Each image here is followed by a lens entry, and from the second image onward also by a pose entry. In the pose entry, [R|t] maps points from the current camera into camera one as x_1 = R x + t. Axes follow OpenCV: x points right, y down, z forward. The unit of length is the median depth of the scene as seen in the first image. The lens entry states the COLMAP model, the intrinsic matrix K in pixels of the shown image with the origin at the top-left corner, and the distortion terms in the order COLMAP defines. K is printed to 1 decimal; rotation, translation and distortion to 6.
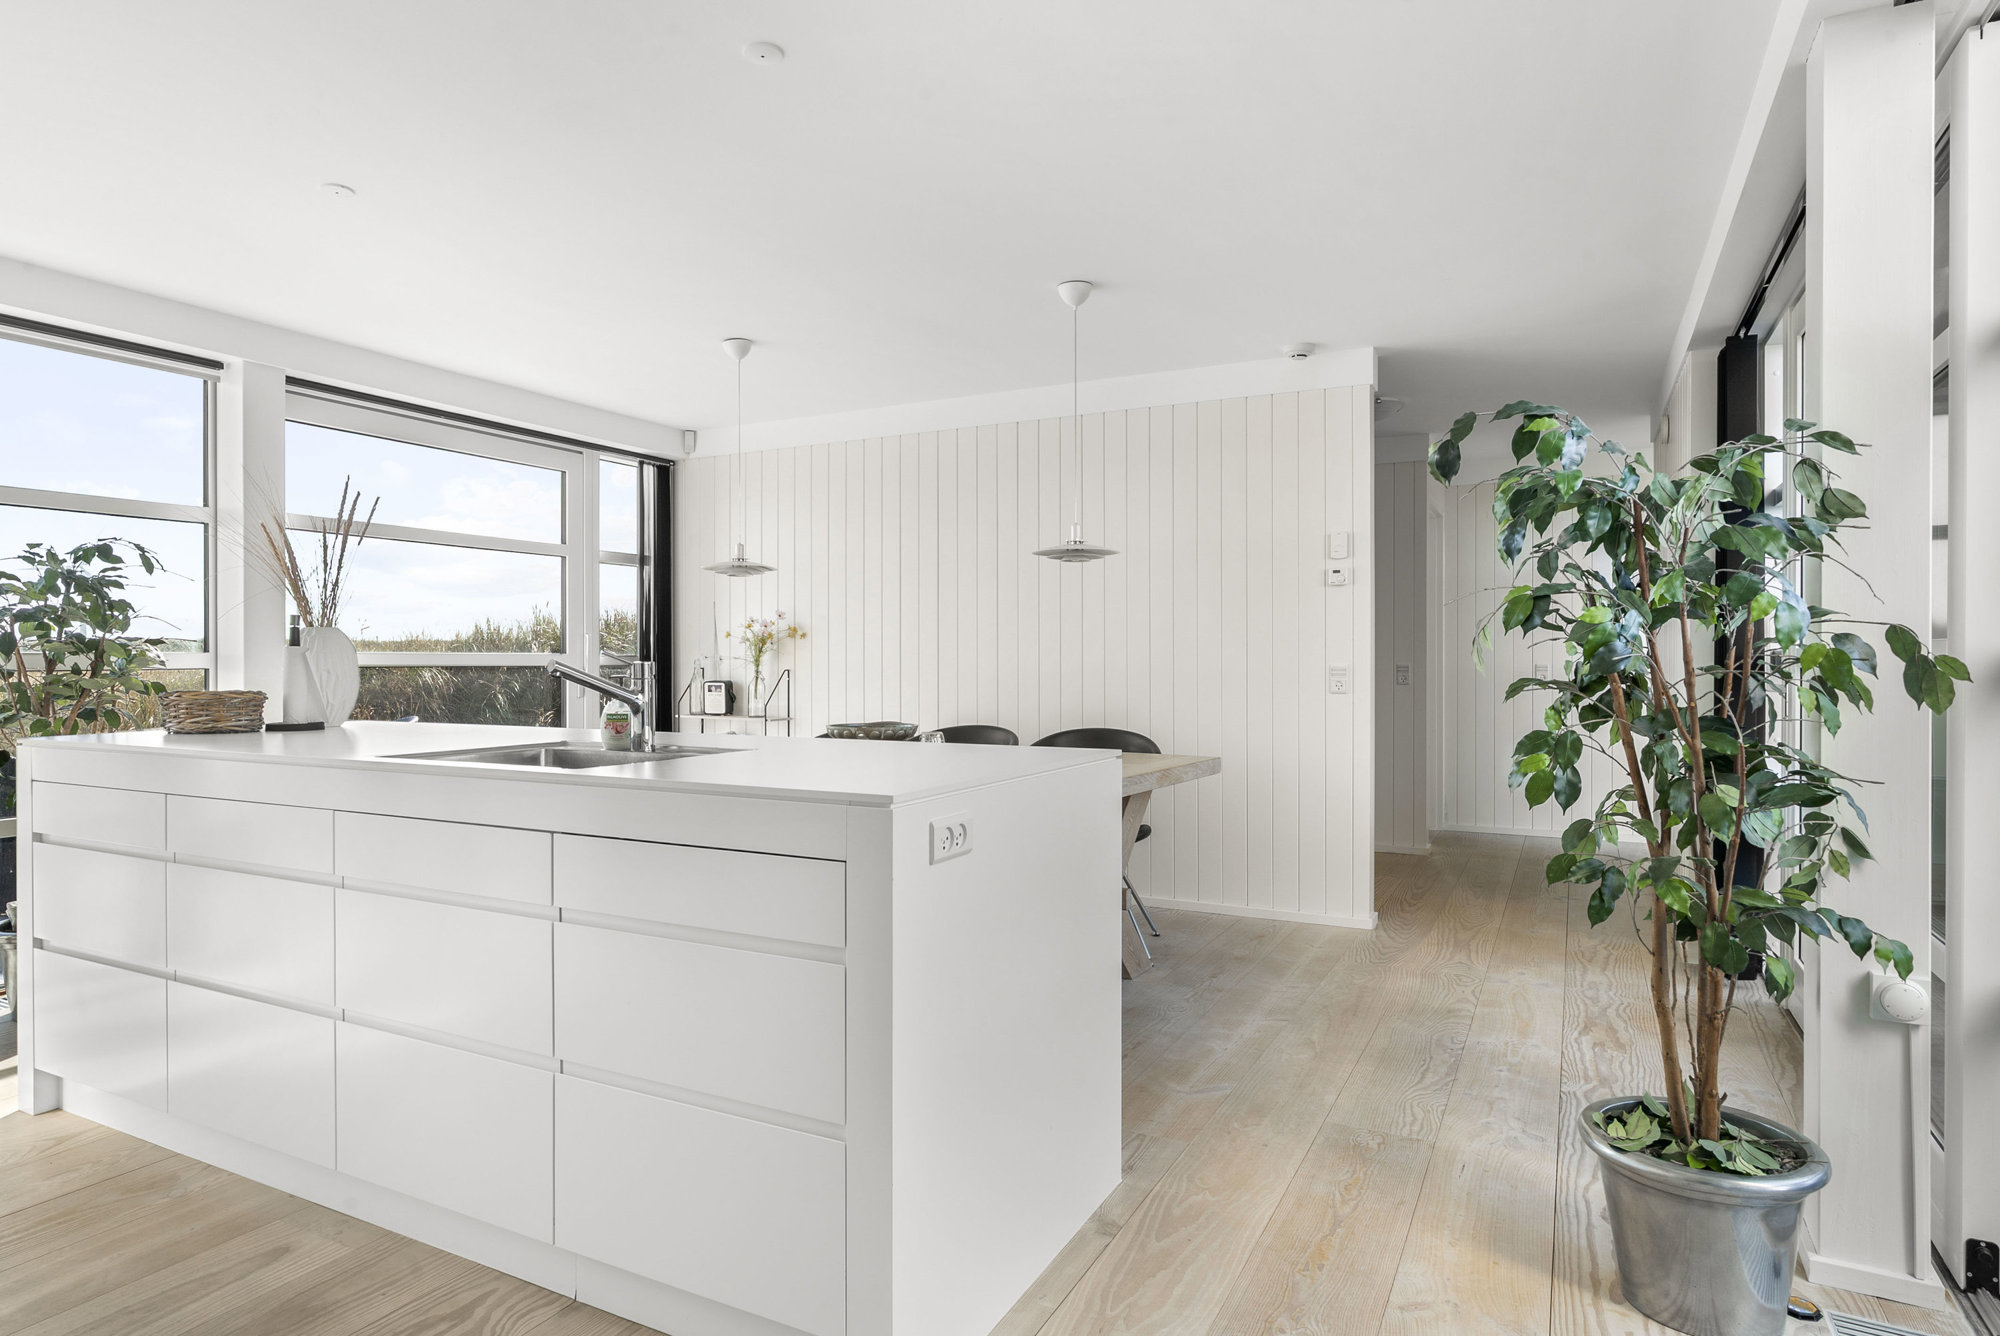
lens RADIAL K [[1116.3, 0, 995.7], [0, 1116.3, 663.5], [0, 0, 1]] dist [0.000052, -0.000936]
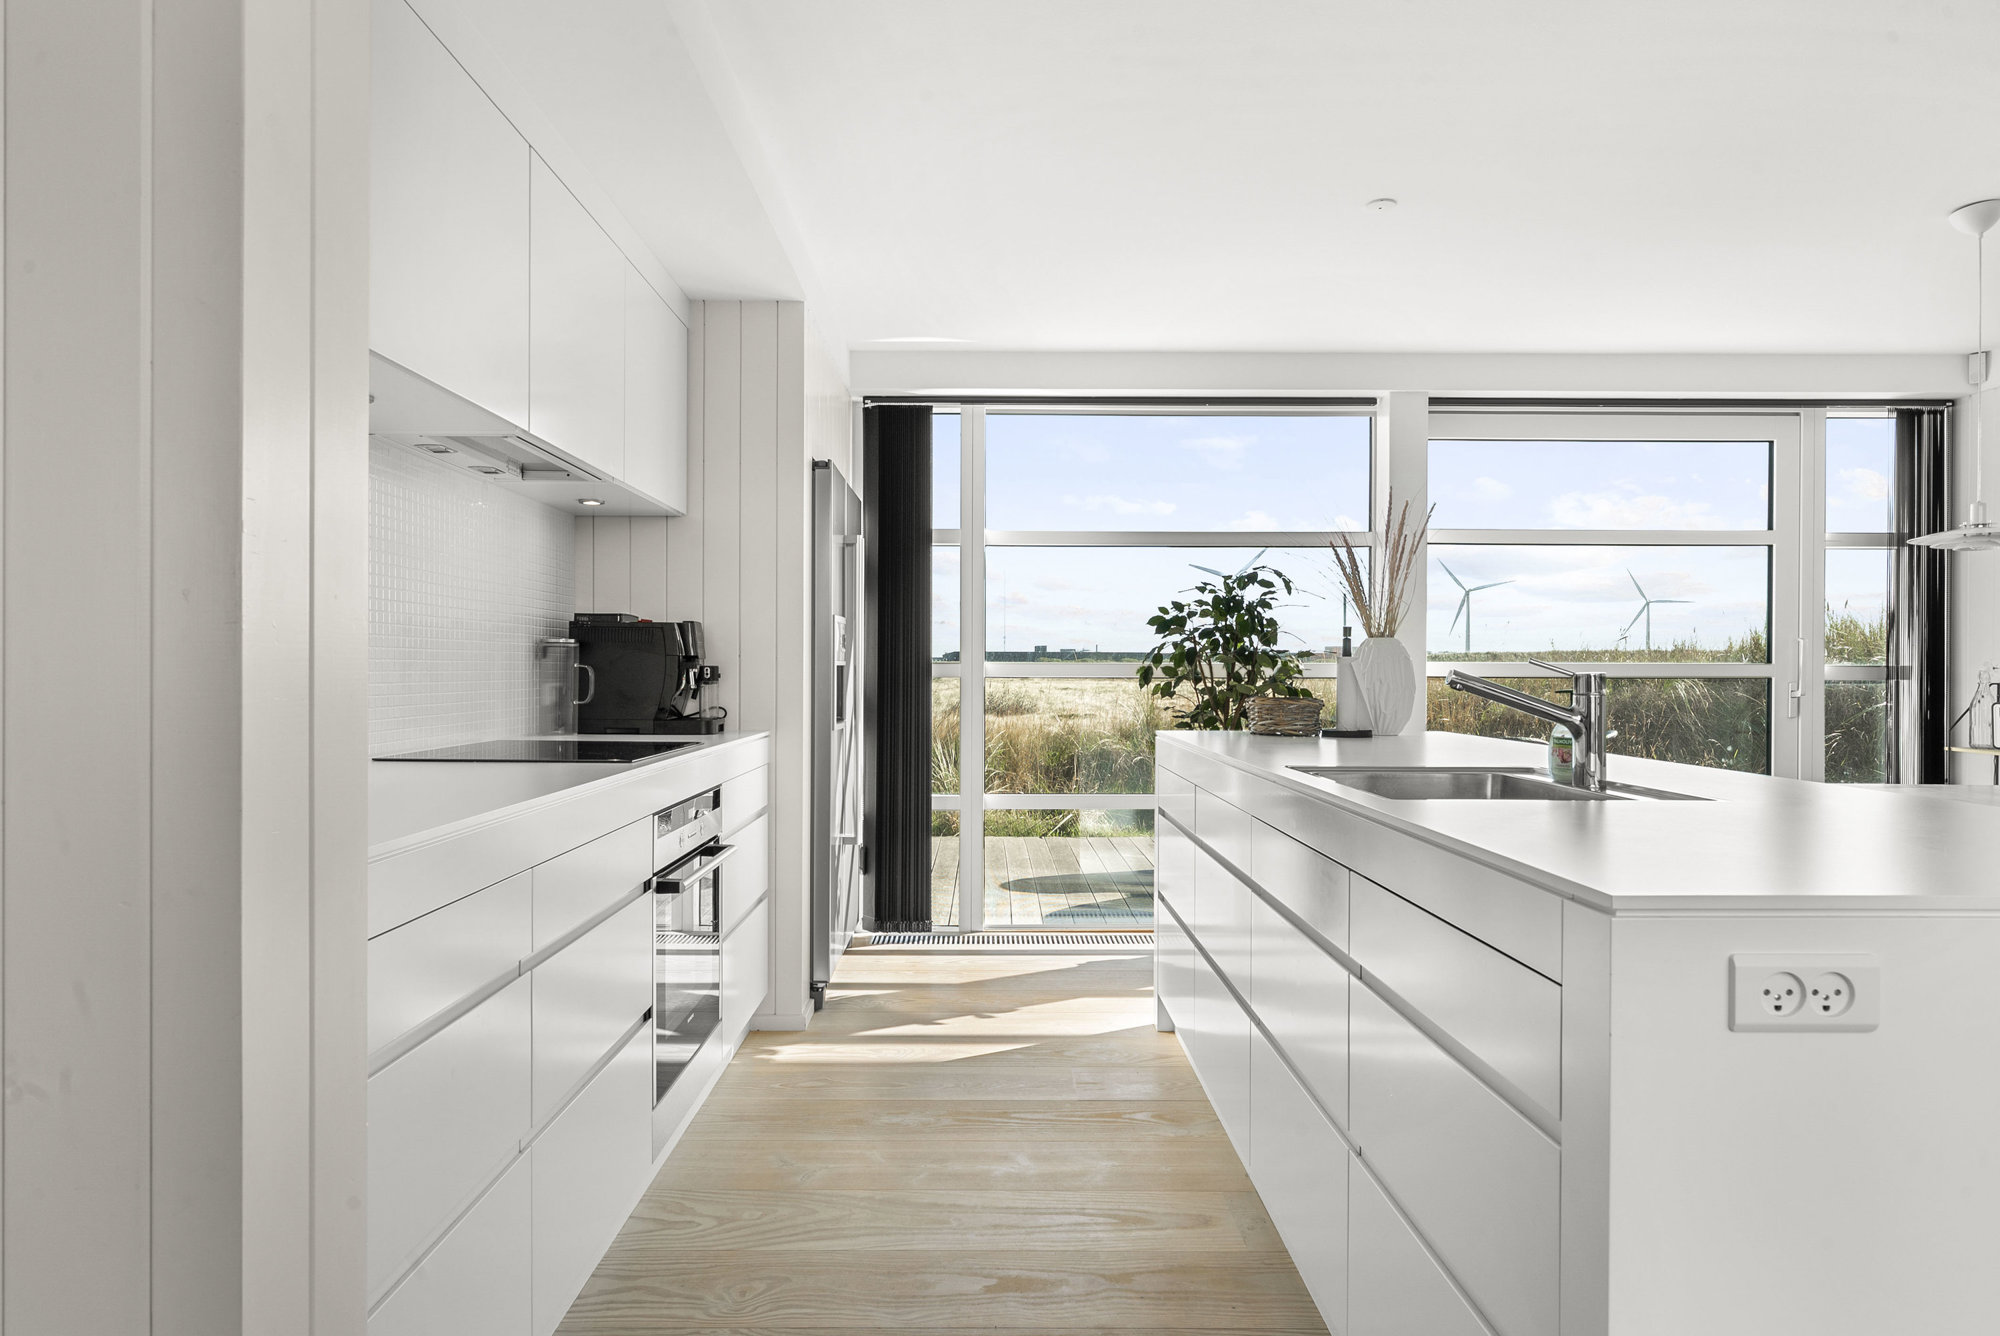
lens RADIAL K [[1116.3, 0, 987.0], [0, 1116.3, 673.1], [0, 0, 1]] dist [0.000052, -0.000936]
pose [[0.465193, 0.004454, -0.885198, 0.118603], [-0.006011, 0.999980, 0.001873, 0.000394], [0.885189, 0.004450, 0.465210, 0.180700]]
